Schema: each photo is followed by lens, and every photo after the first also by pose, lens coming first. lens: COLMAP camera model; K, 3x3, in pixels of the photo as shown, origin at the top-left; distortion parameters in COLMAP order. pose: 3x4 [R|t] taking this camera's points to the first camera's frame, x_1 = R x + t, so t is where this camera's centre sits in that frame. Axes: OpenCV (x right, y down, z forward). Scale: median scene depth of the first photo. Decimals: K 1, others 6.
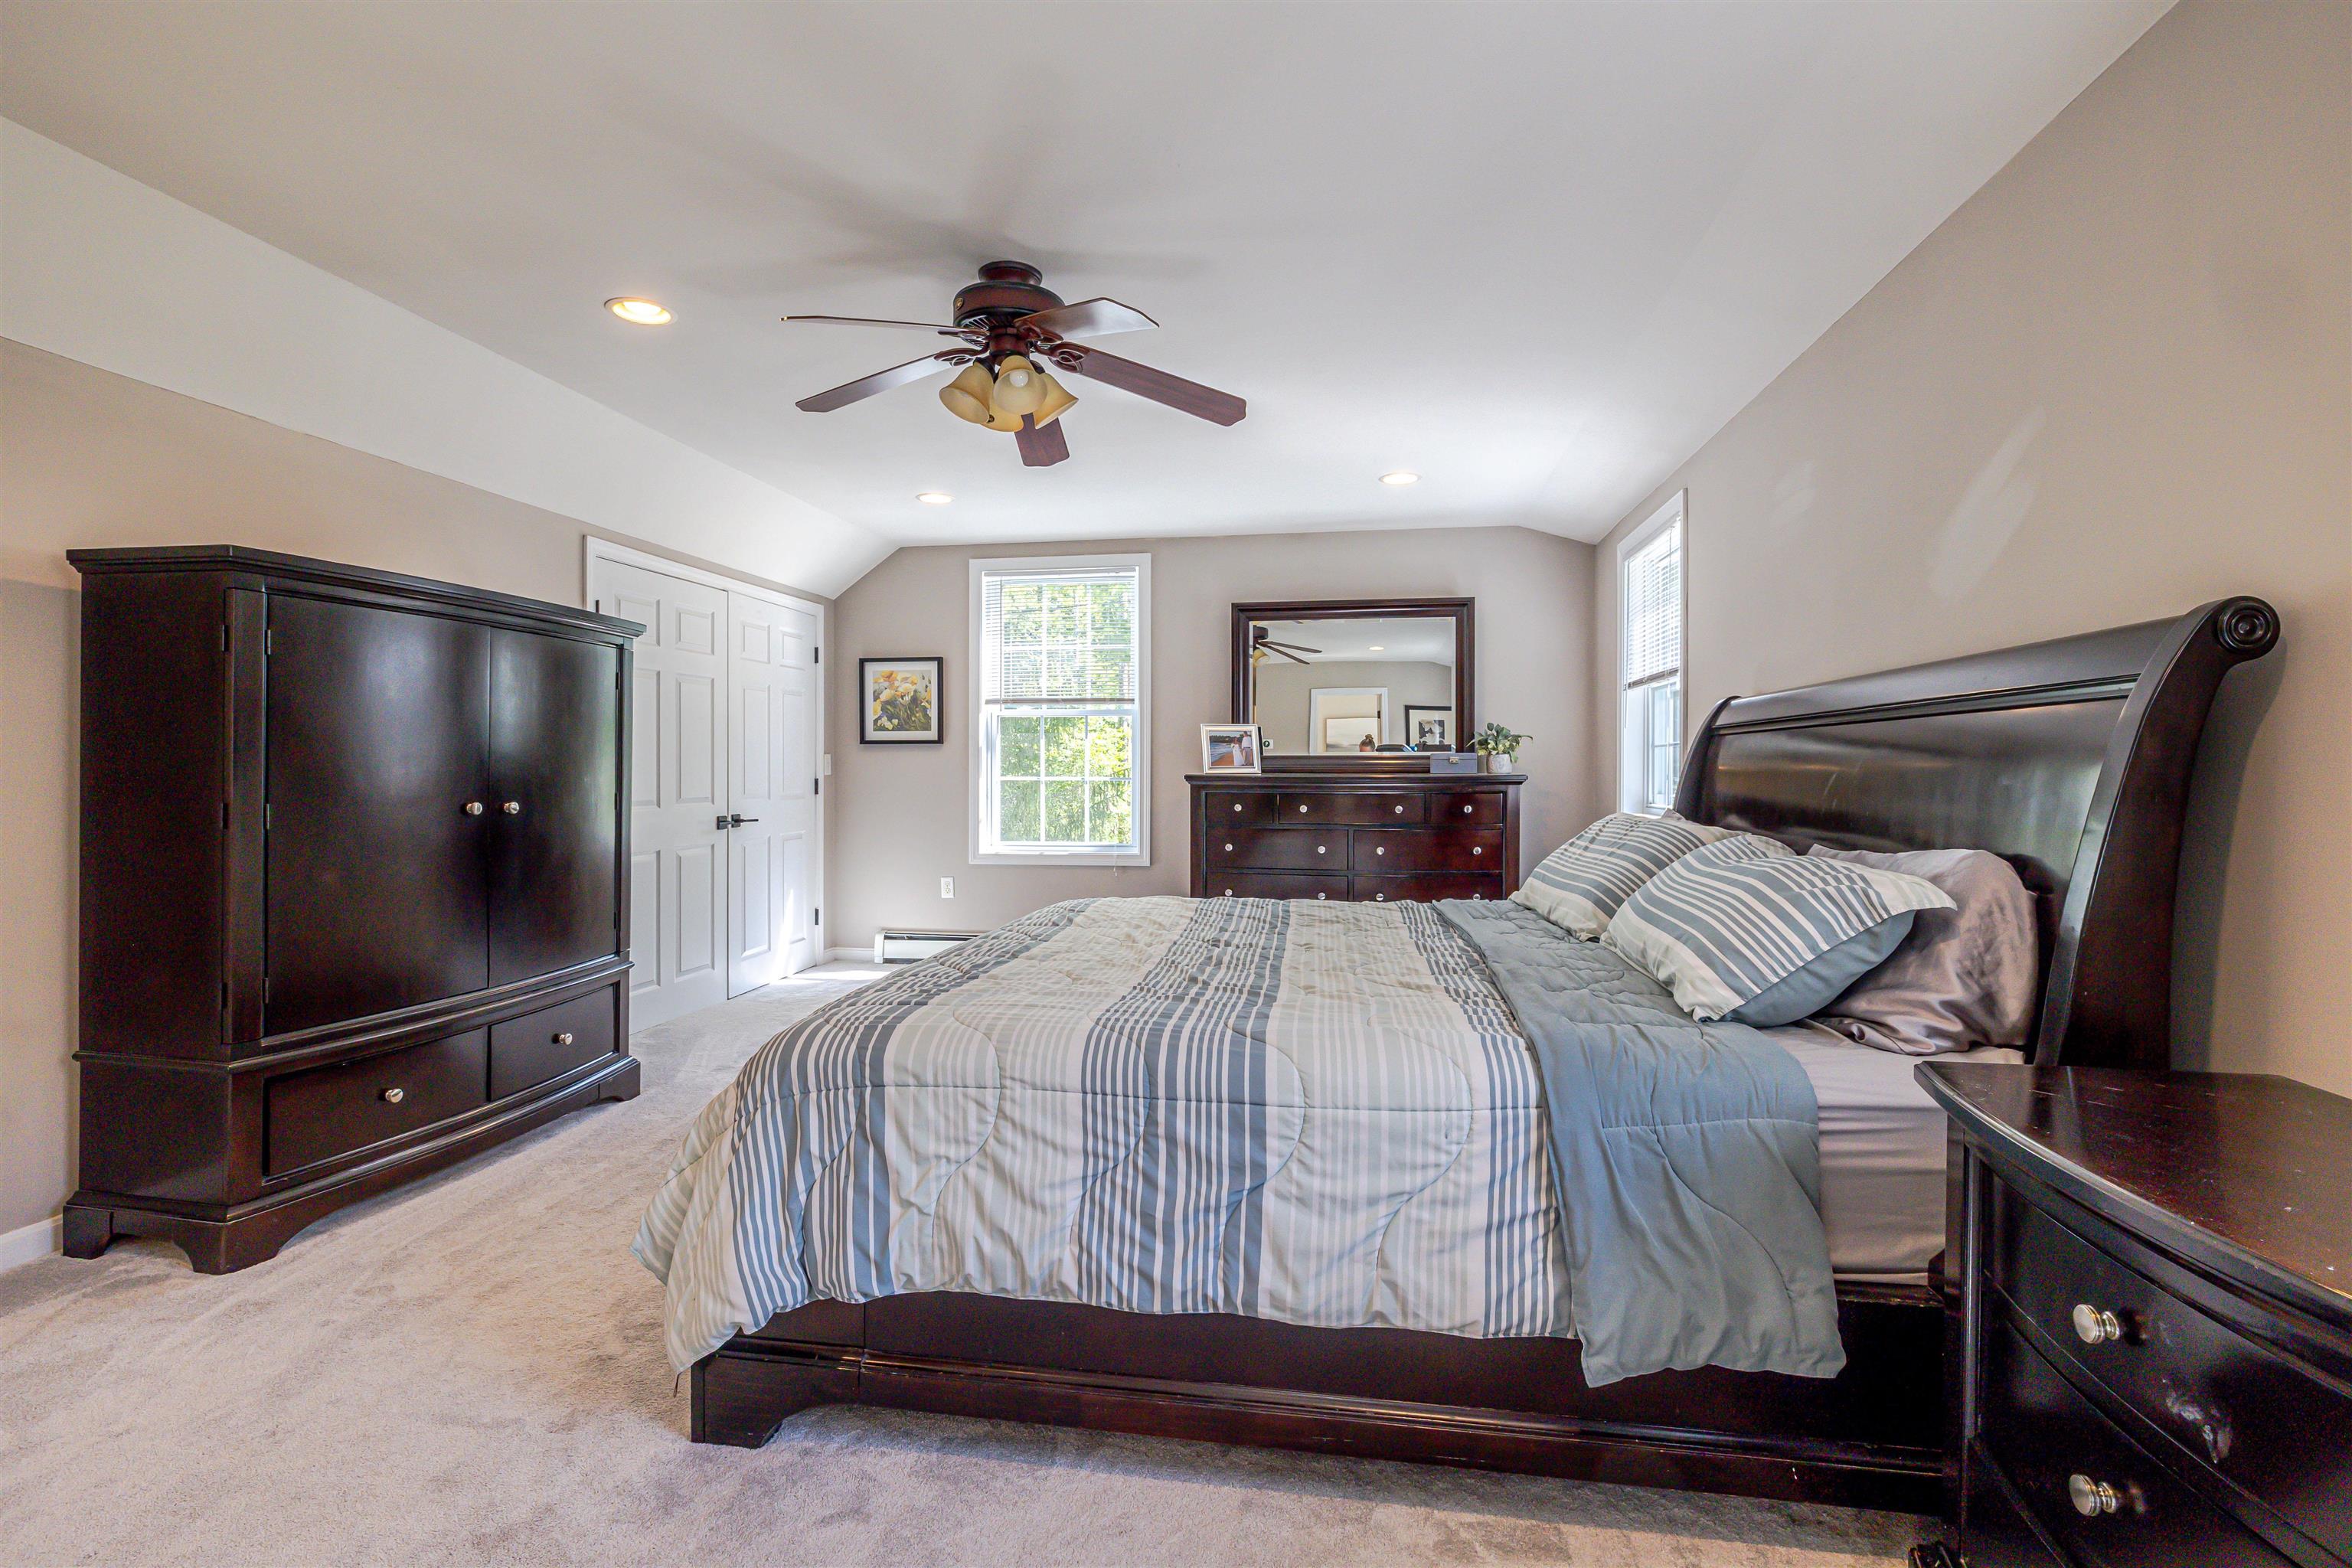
lens RADIAL K [[1098.4, 0, 1173.5], [0, 1098.4, 779.4], [0, 0, 1]] dist [-0.010399, 0.001061]
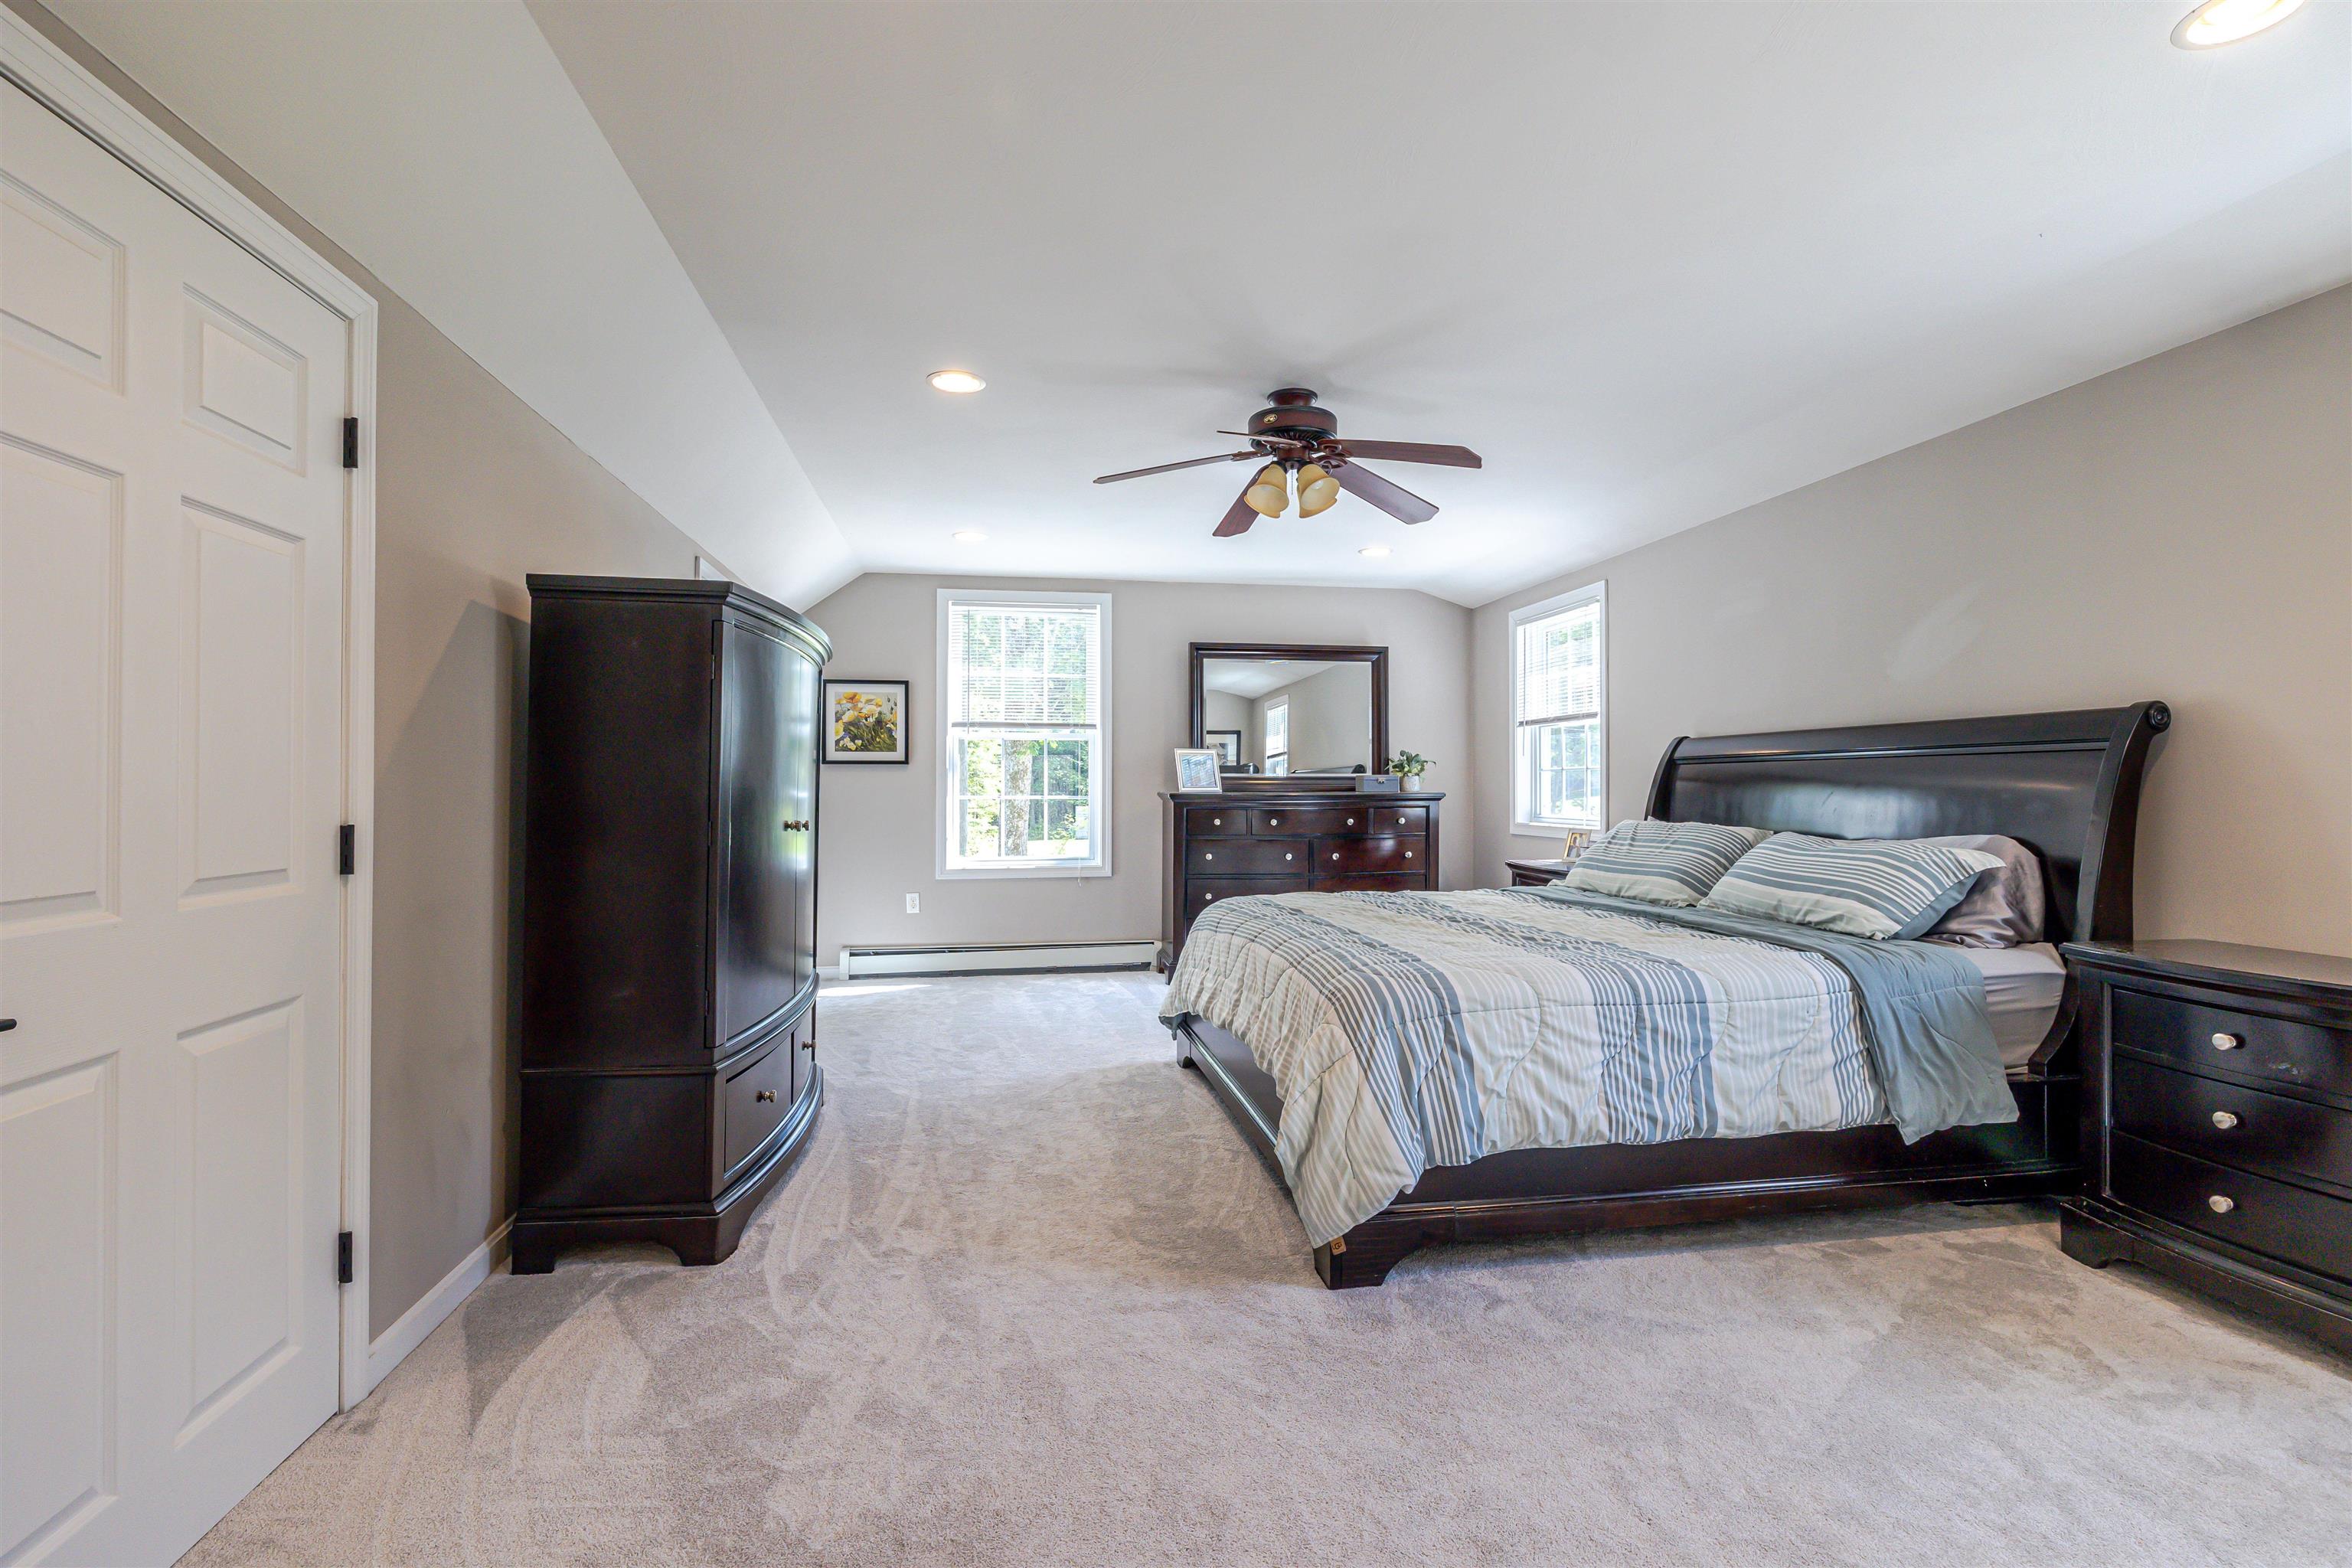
lens RADIAL K [[1096.3, 0, 1186.0], [0, 1096.3, 782.9], [0, 0, 1]] dist [-0.008433, 0.002090]
pose [[0.944841, 0.000265, 0.327530, -1.062143], [0.004339, 0.999902, -0.013325, 0.000006], [-0.327501, 0.014011, 0.944747, -0.224898]]
